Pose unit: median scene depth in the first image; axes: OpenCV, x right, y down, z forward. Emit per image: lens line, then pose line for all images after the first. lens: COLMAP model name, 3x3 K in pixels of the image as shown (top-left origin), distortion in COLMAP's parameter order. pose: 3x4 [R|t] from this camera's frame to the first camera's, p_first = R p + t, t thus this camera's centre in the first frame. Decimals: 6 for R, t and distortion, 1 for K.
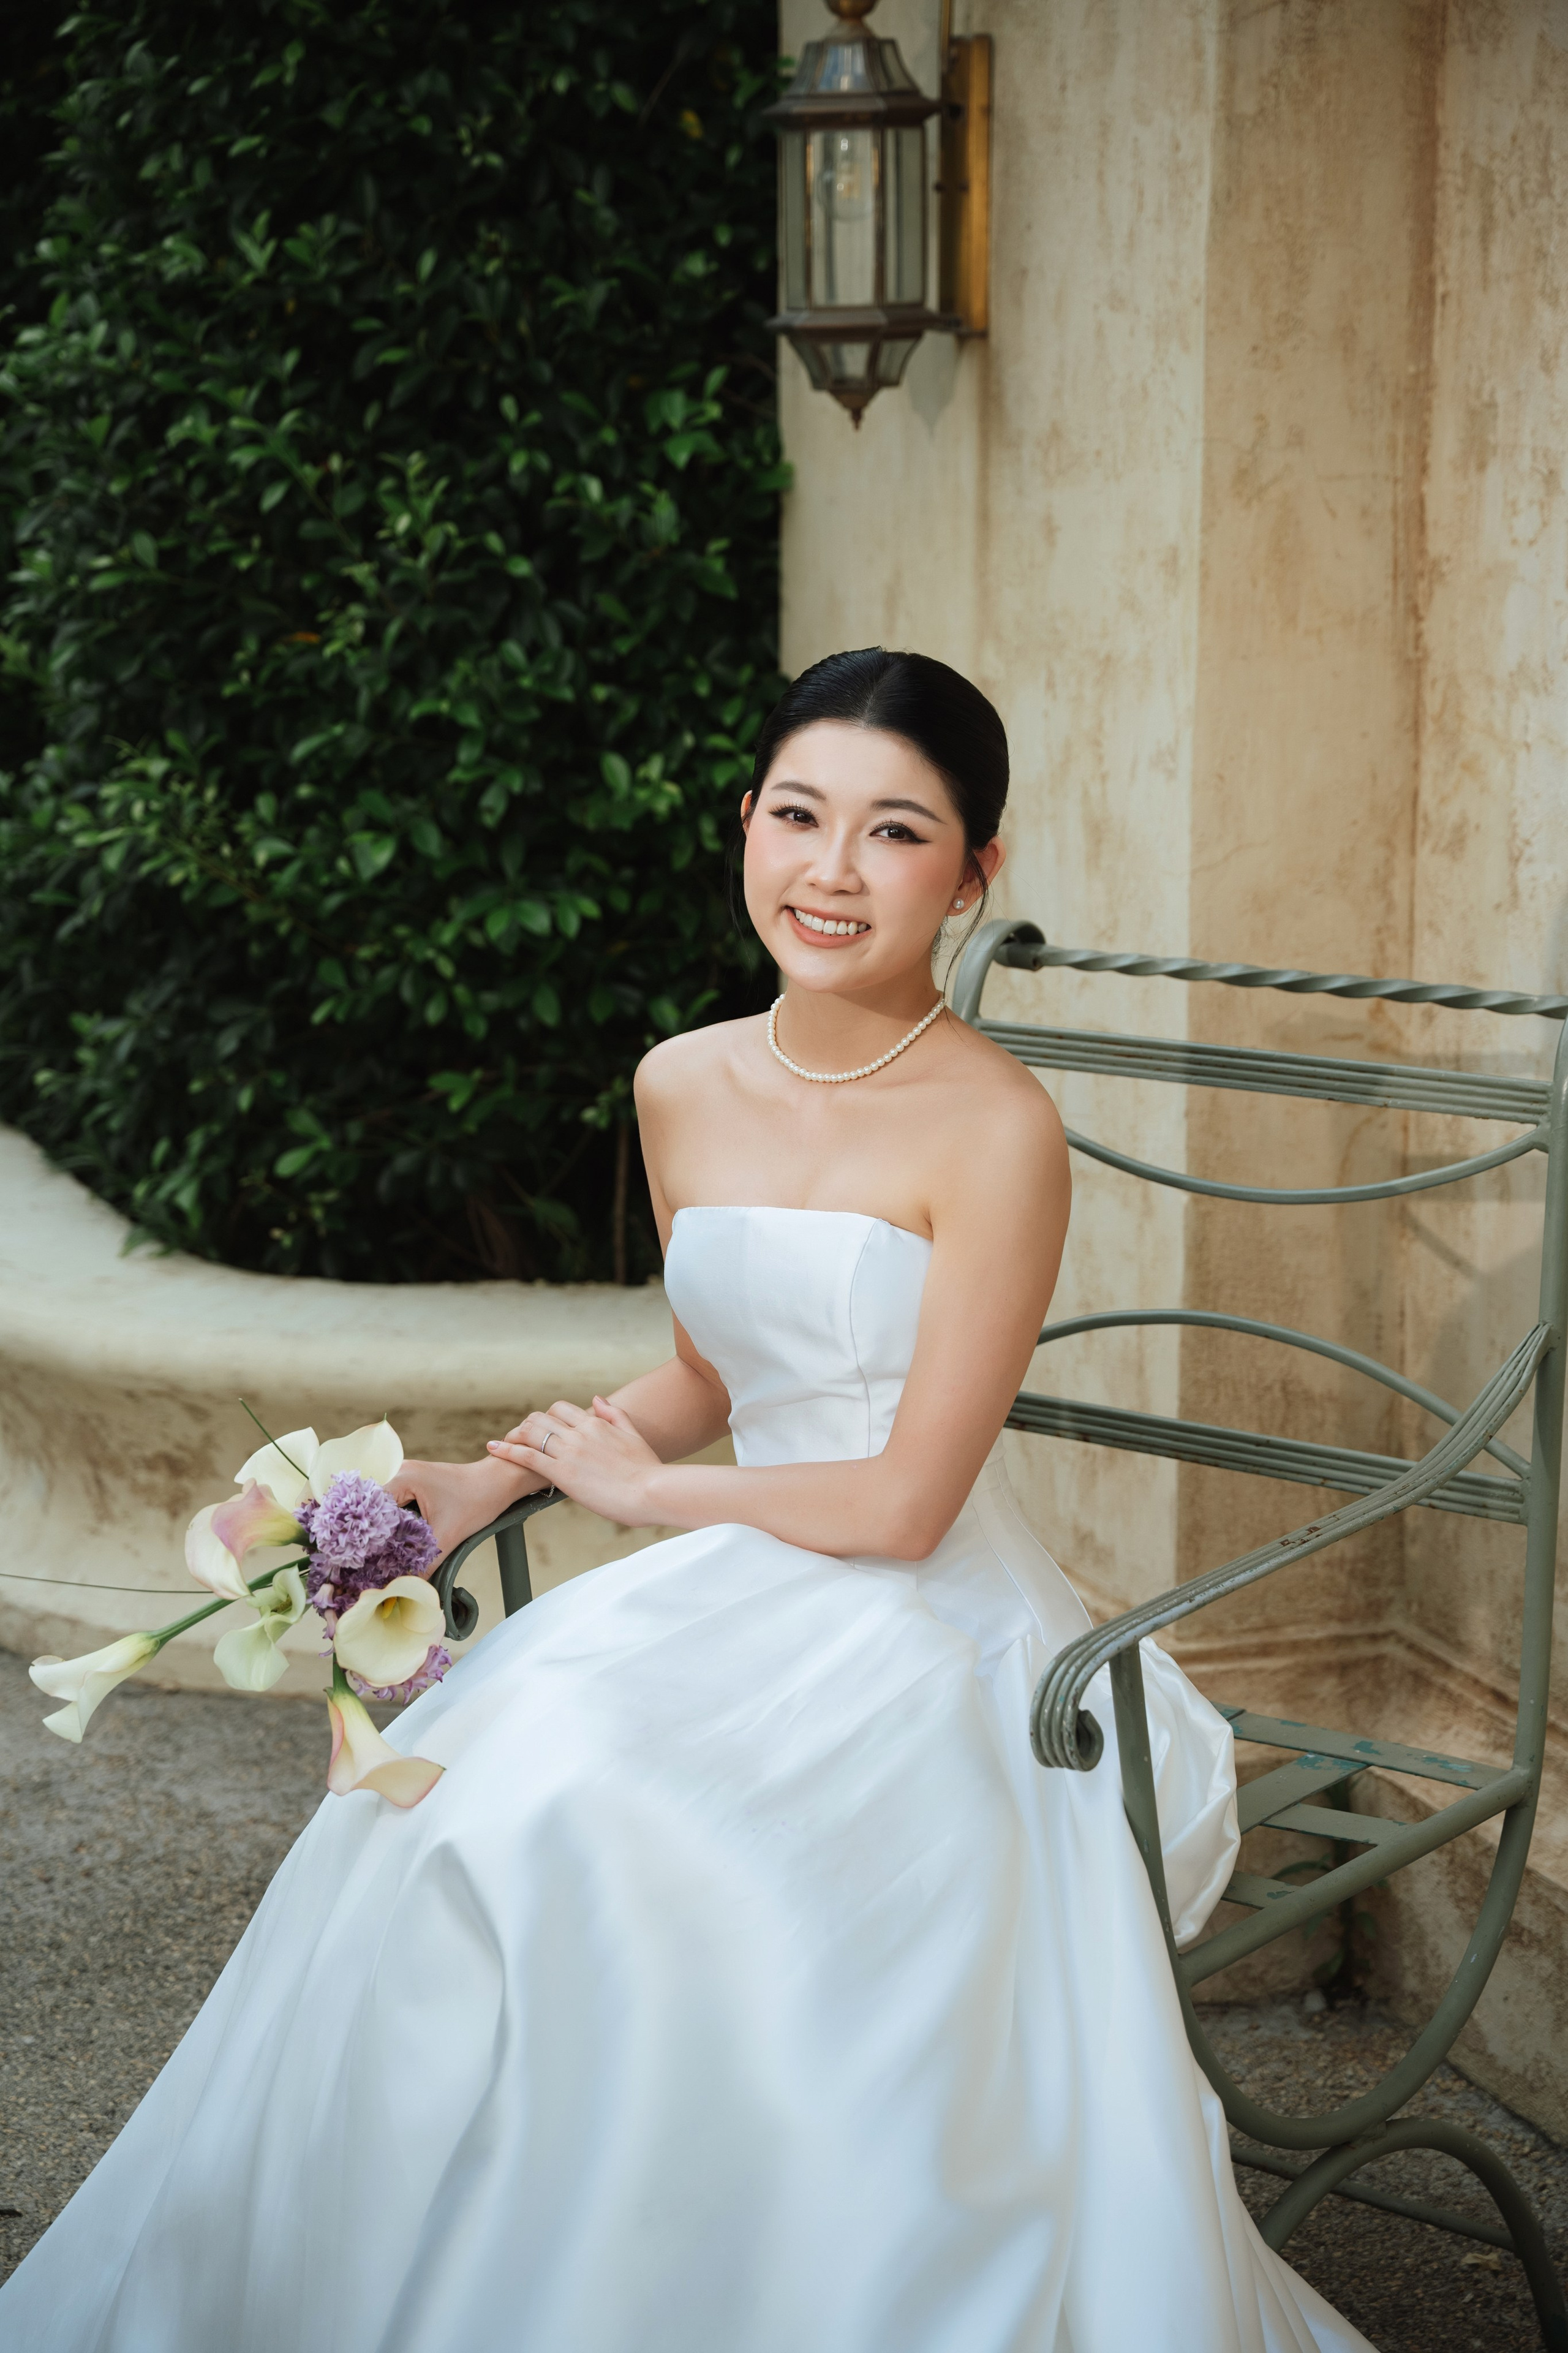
lens RADIAL K [[4542.4, 0, 789.2], [0, 4542.4, 1199.2], [0, 0, 1]] dist [0.489336, 0.000000]
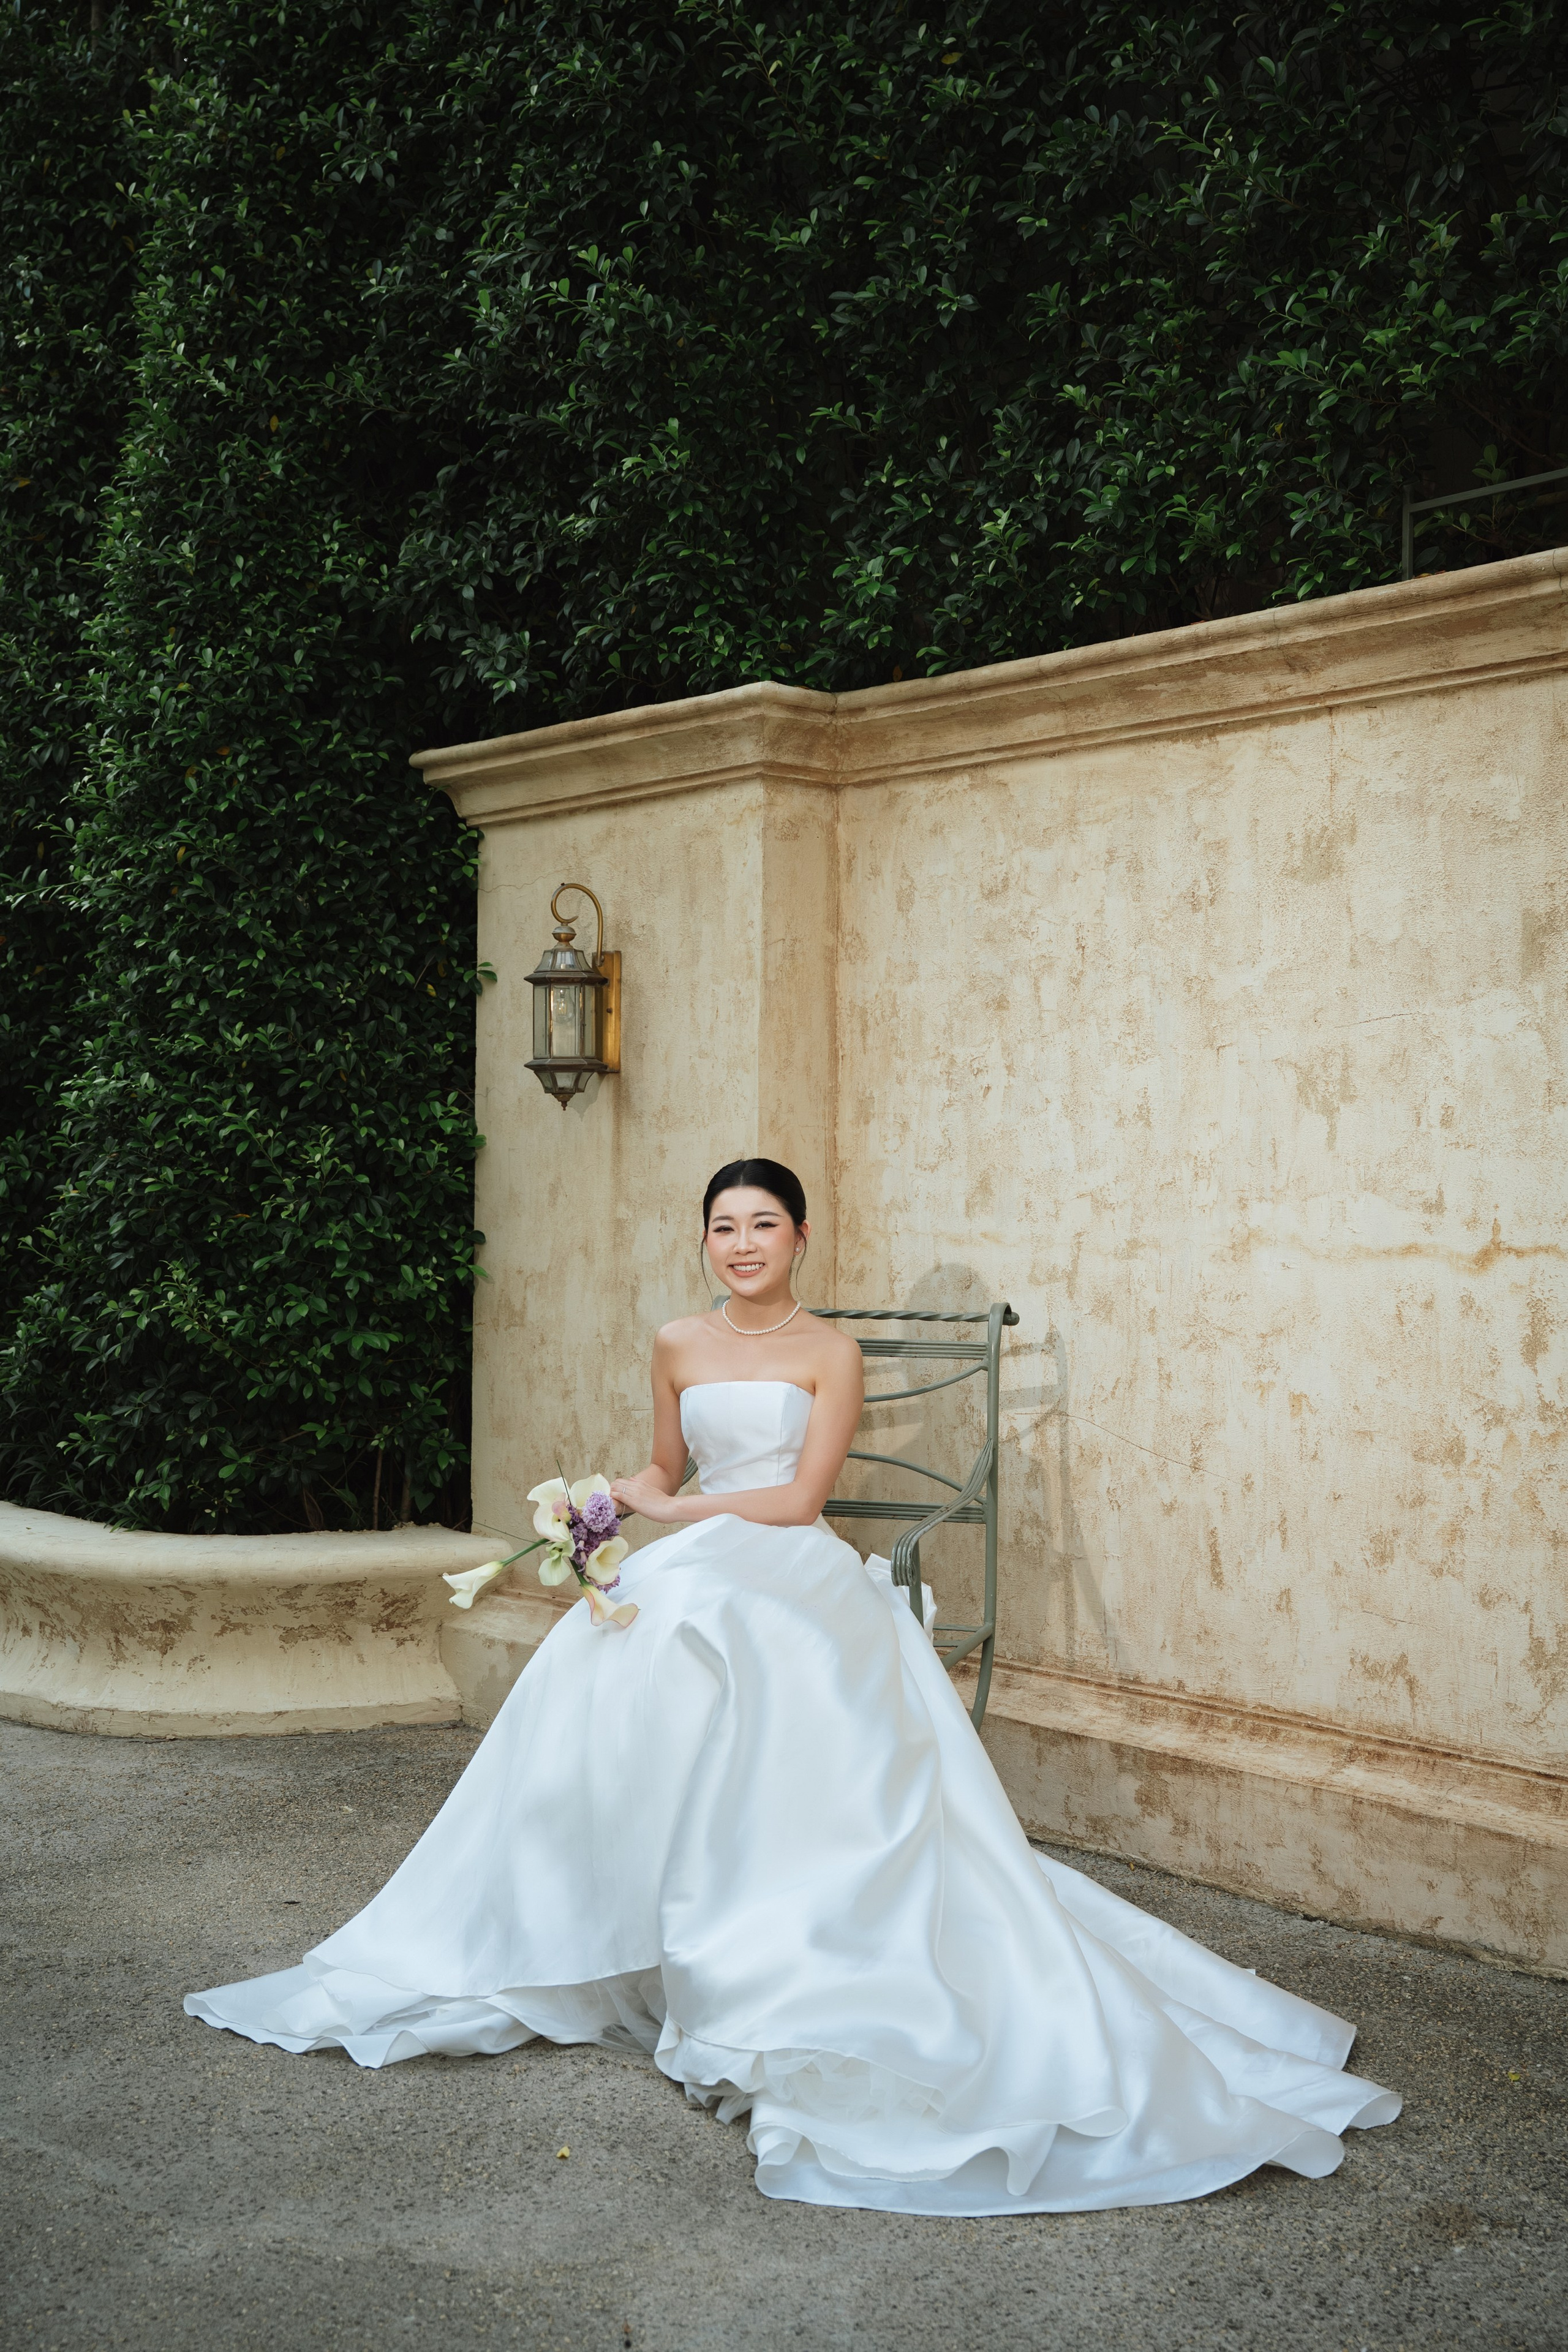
lens RADIAL K [[2707.8, 0, 783.8], [0, 2707.8, 1185.4], [0, 0, 1]] dist [0.073810, 0.000000]
pose [[0.937970, 0.011996, 0.346509, -0.335087], [0.055327, 0.981416, -0.183741, 0.116143], [-0.342273, 0.191515, 0.919875, -0.246361]]
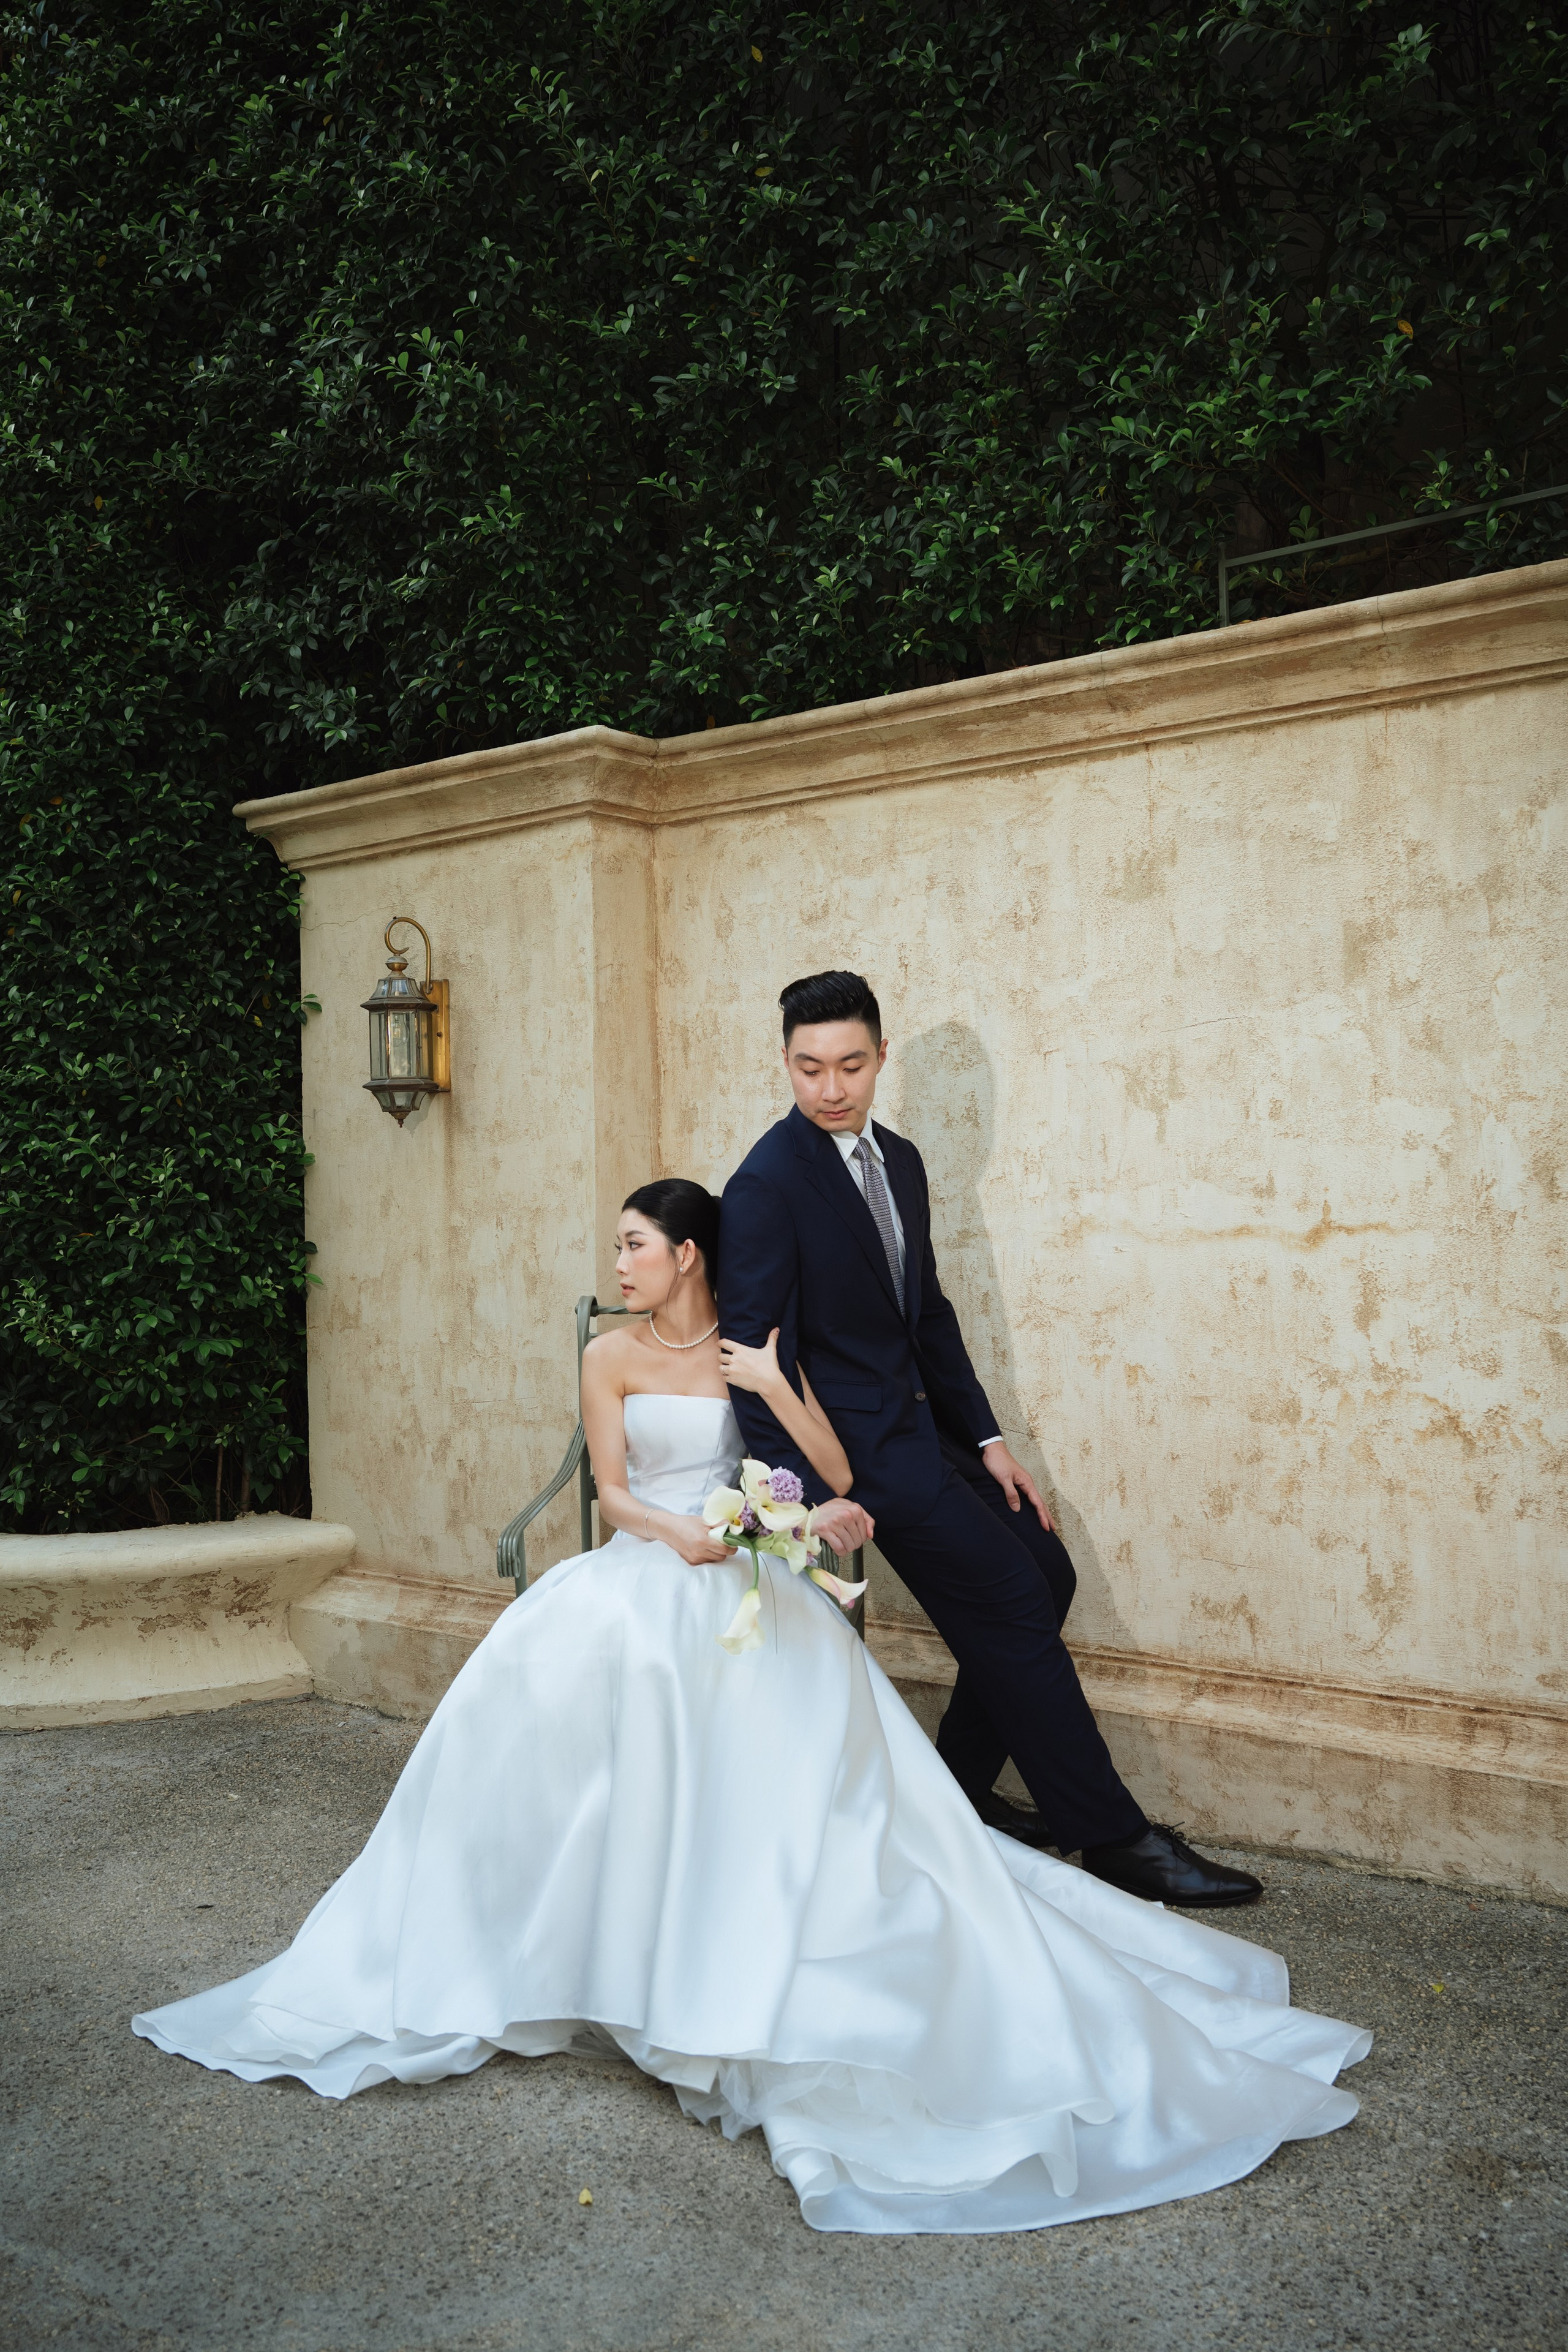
lens RADIAL K [[2016.4, 0, 804.7], [0, 2016.4, 1186.9], [0, 0, 1]] dist [-0.071867, 0.077501]
pose [[0.850051, -0.012565, 0.526550, -0.353718], [0.118996, 0.978449, -0.168755, 0.066524], [-0.513082, 0.206108, 0.833227, 0.011397]]
